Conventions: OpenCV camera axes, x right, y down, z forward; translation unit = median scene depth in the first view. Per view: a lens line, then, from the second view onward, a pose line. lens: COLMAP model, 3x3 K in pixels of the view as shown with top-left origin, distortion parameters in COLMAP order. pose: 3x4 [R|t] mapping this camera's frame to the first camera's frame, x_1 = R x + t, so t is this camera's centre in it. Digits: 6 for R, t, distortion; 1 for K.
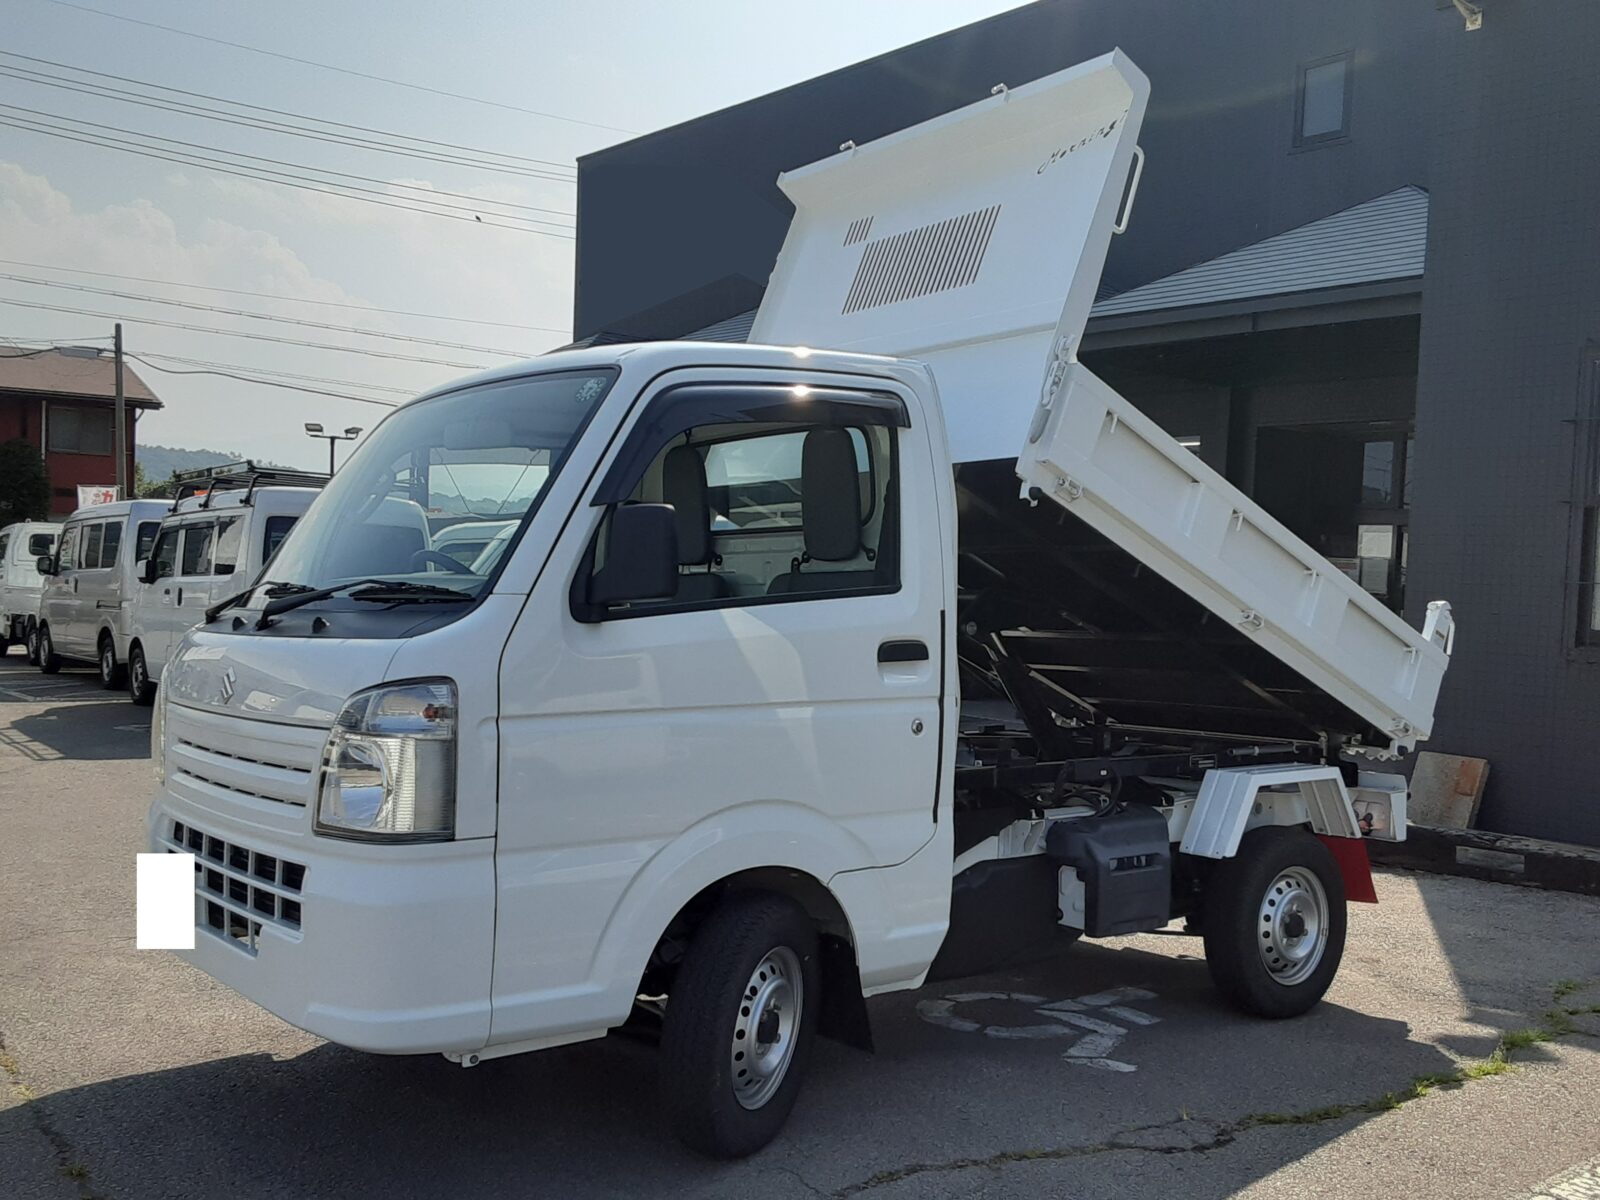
lens RADIAL K [[1409.2, 0, 804.6], [0, 1409.2, 656.2], [0, 0, 1]] dist [0.050138, 0.006050]
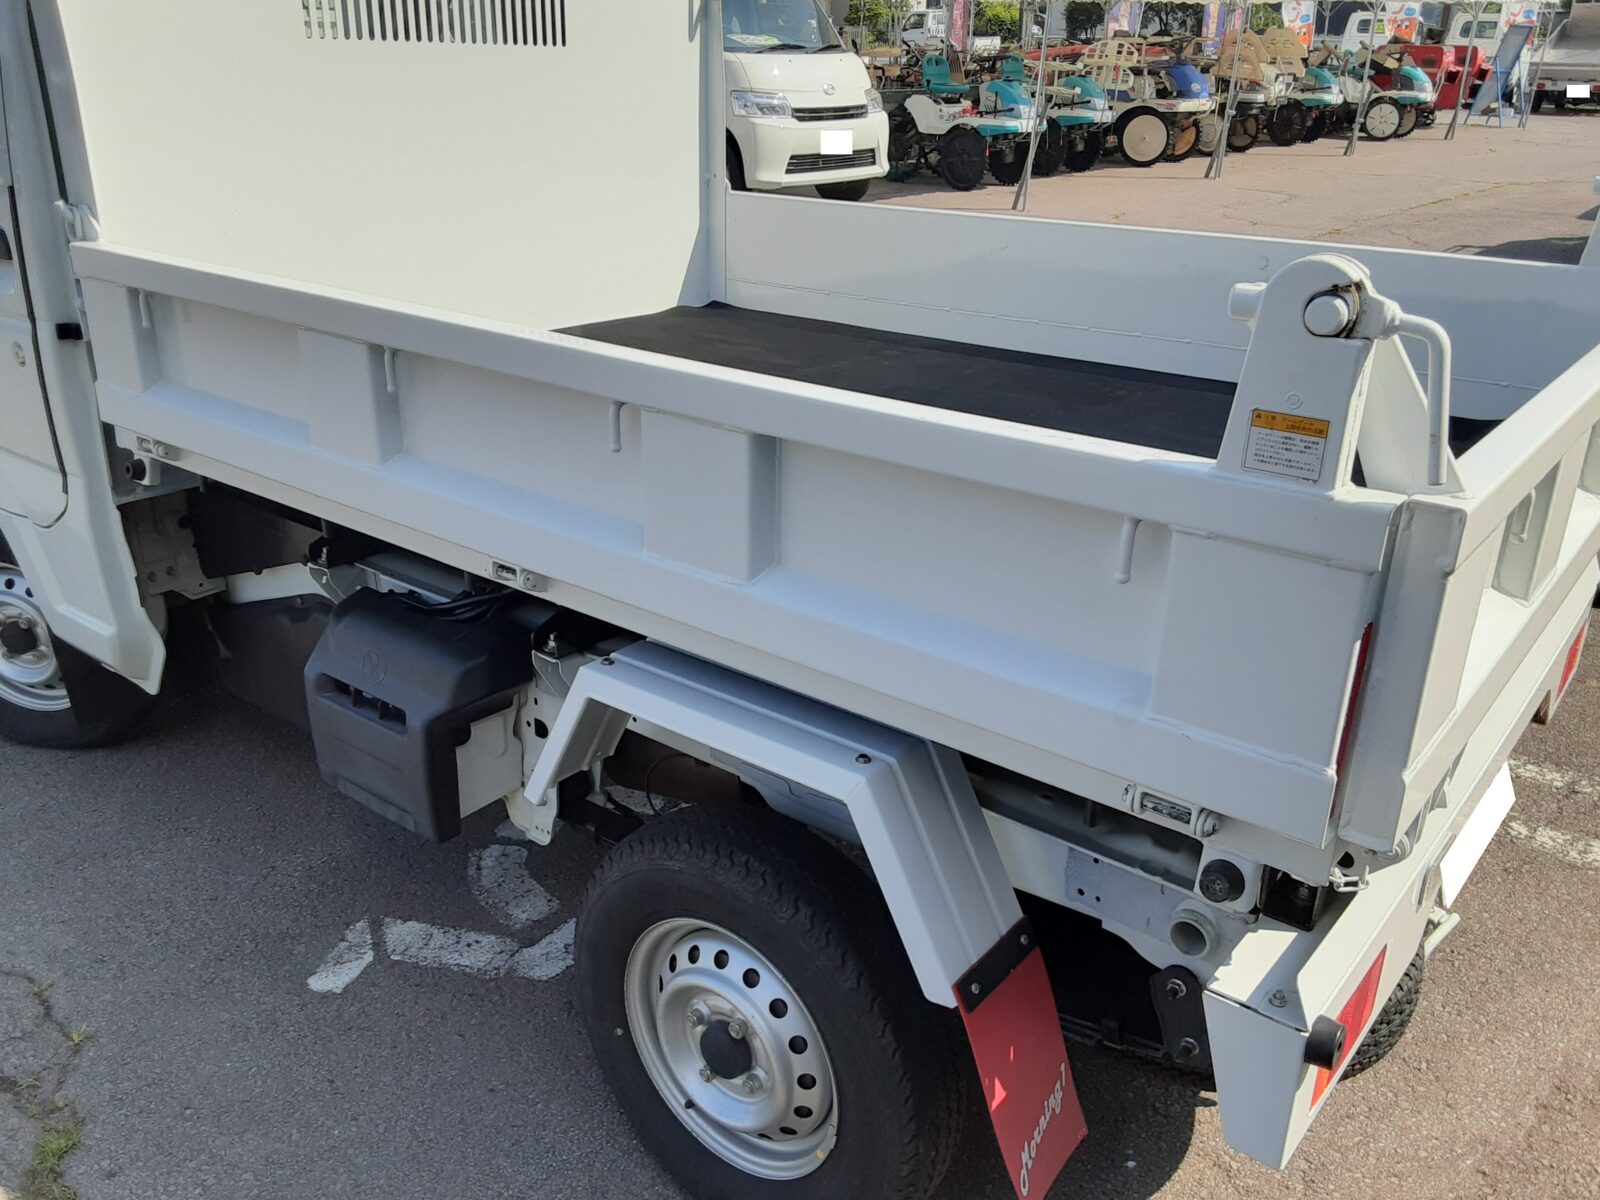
lens RADIAL K [[1284.1, 0, 784.9], [0, 1284.1, 615.4], [0, 0, 1]] dist [0.090668, -0.139477]
pose [[0.290479, 0.362366, -0.885614, 0.815637], [-0.047479, 0.929840, 0.364889, -0.085649], [0.955703, -0.063944, 0.287304, 1.156728]]
